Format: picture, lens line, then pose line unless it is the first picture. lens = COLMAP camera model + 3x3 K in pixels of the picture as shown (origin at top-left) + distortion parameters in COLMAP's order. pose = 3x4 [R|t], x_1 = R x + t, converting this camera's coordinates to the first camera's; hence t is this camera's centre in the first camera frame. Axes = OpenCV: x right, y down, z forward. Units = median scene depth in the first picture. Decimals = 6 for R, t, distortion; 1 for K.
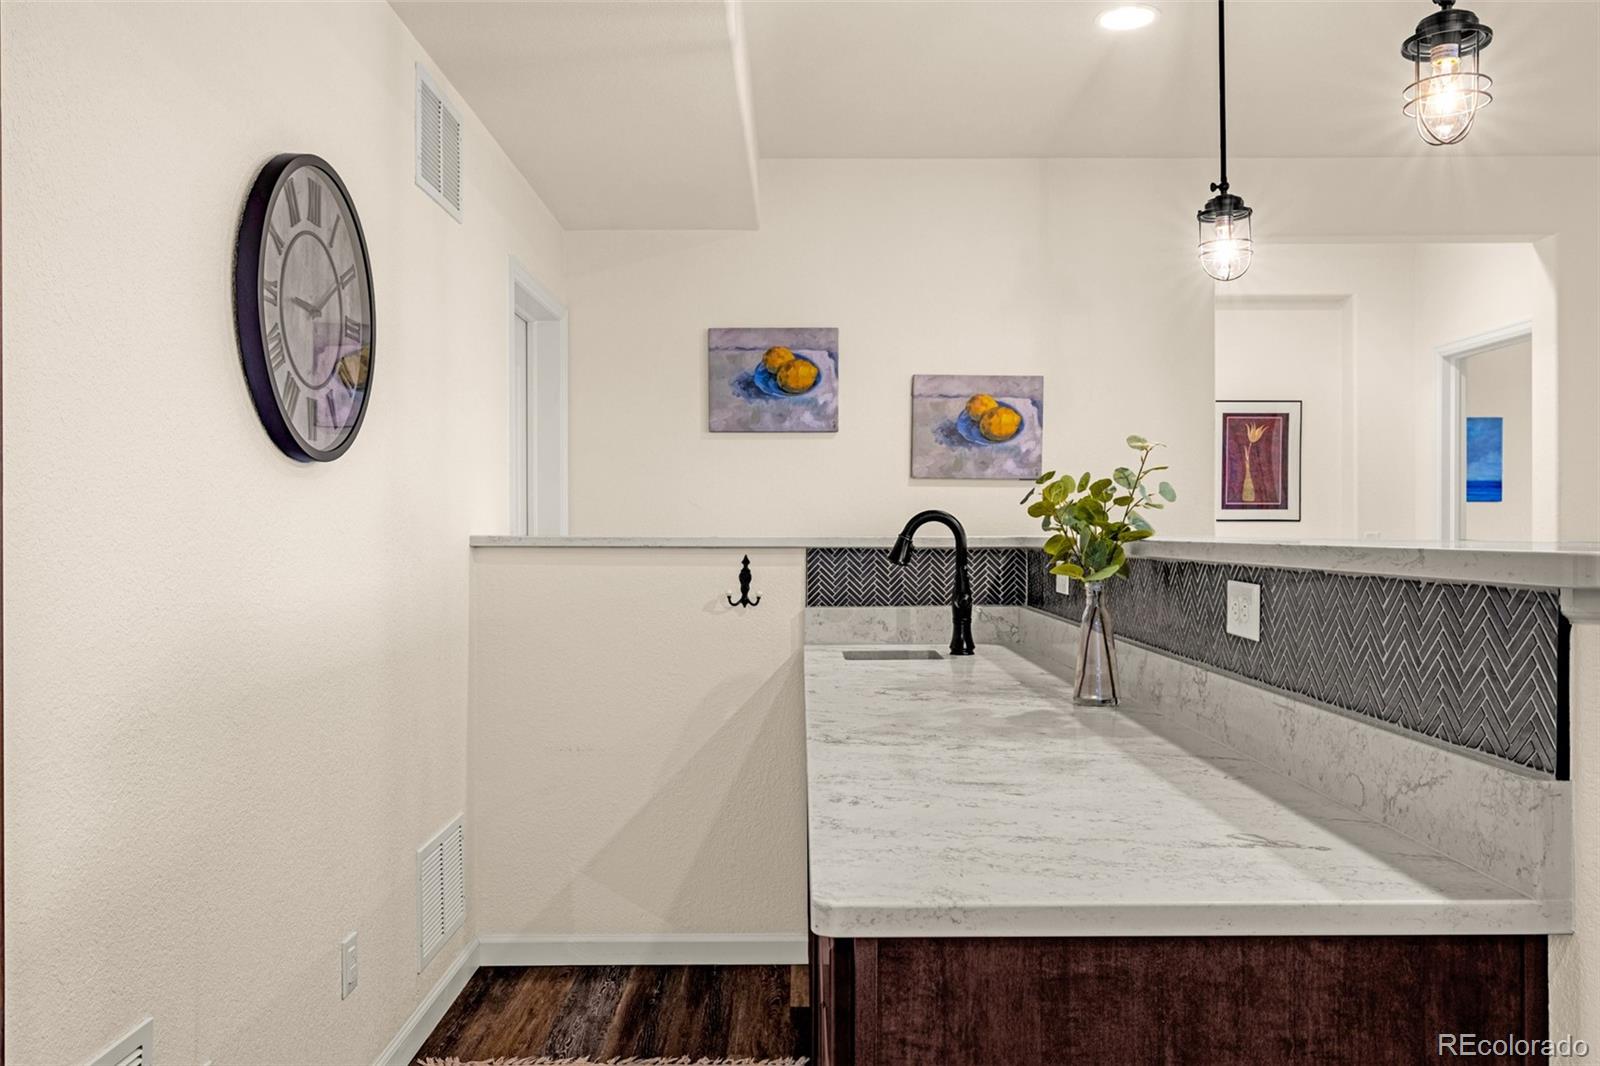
lens RADIAL K [[1236.9, 0, 800.5], [0, 1236.9, 534.8], [0, 0, 1]] dist [-0.018236, -0.002265]
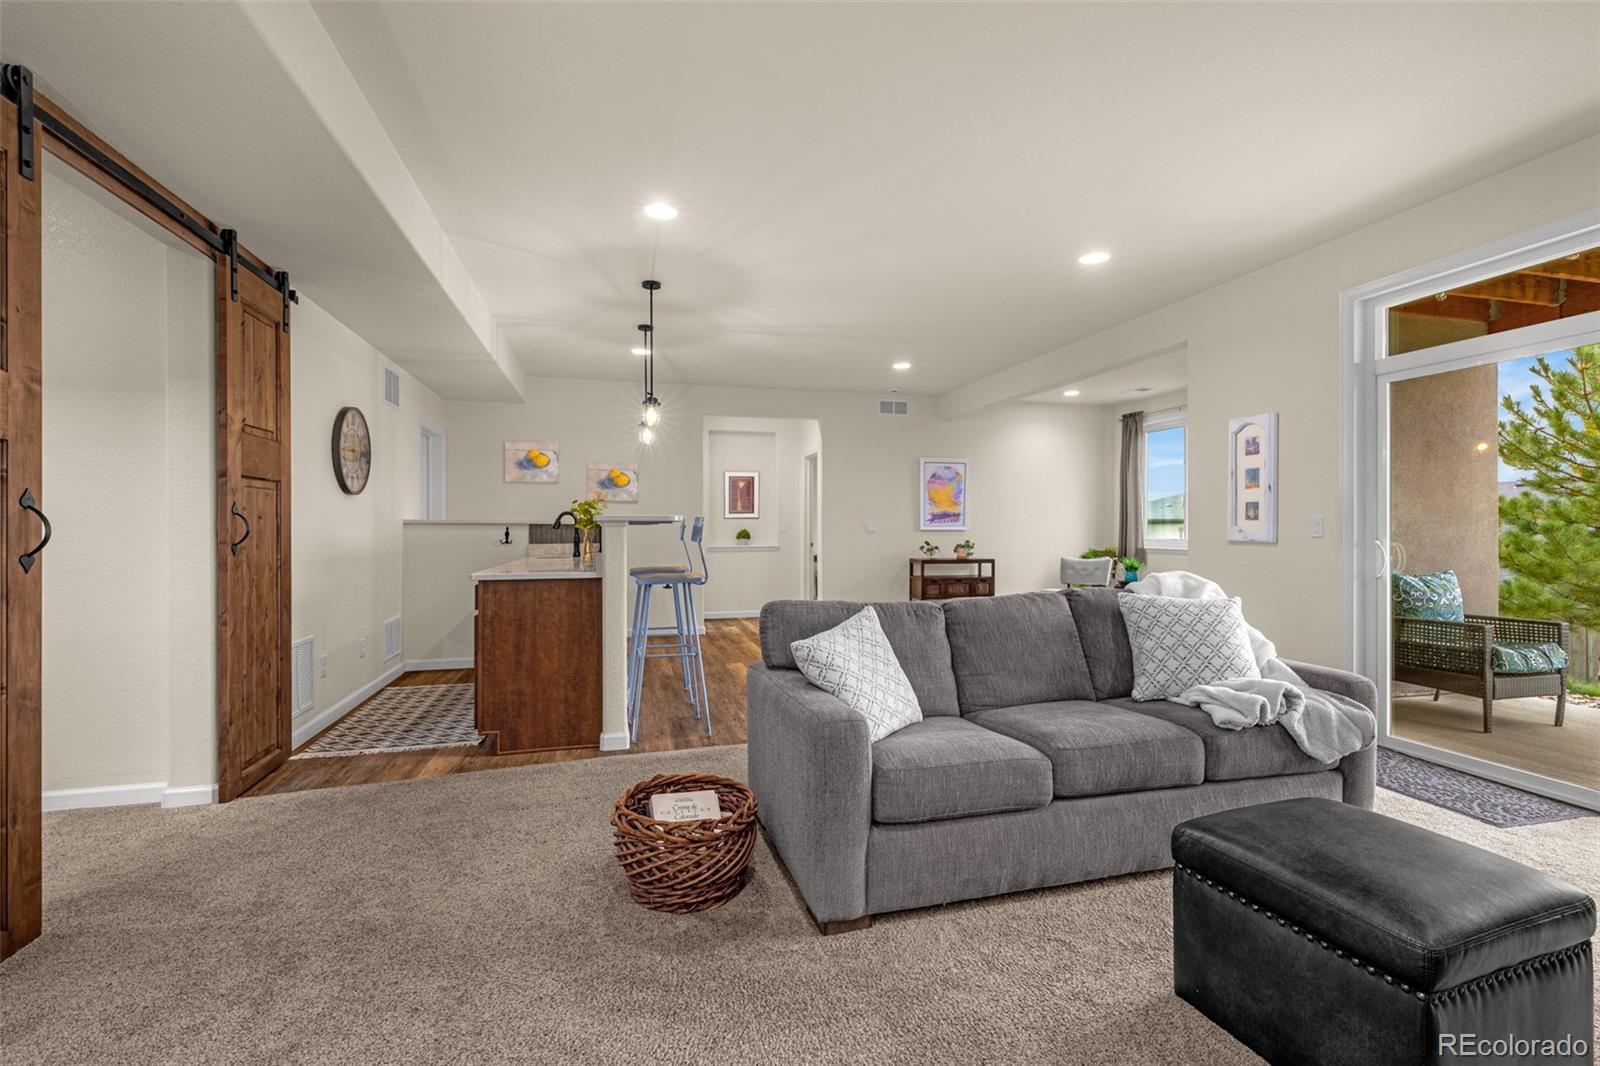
lens RADIAL K [[679.3, 0, 789.9], [0, 679.3, 534.5], [0, 0, 1]] dist [-0.003133, -0.000313]
pose [[0.966293, 0.002125, 0.257436, 0.130351], [-0.004092, 0.999966, 0.007104, 0.014589], [-0.257412, -0.007918, 0.966269, -0.504372]]
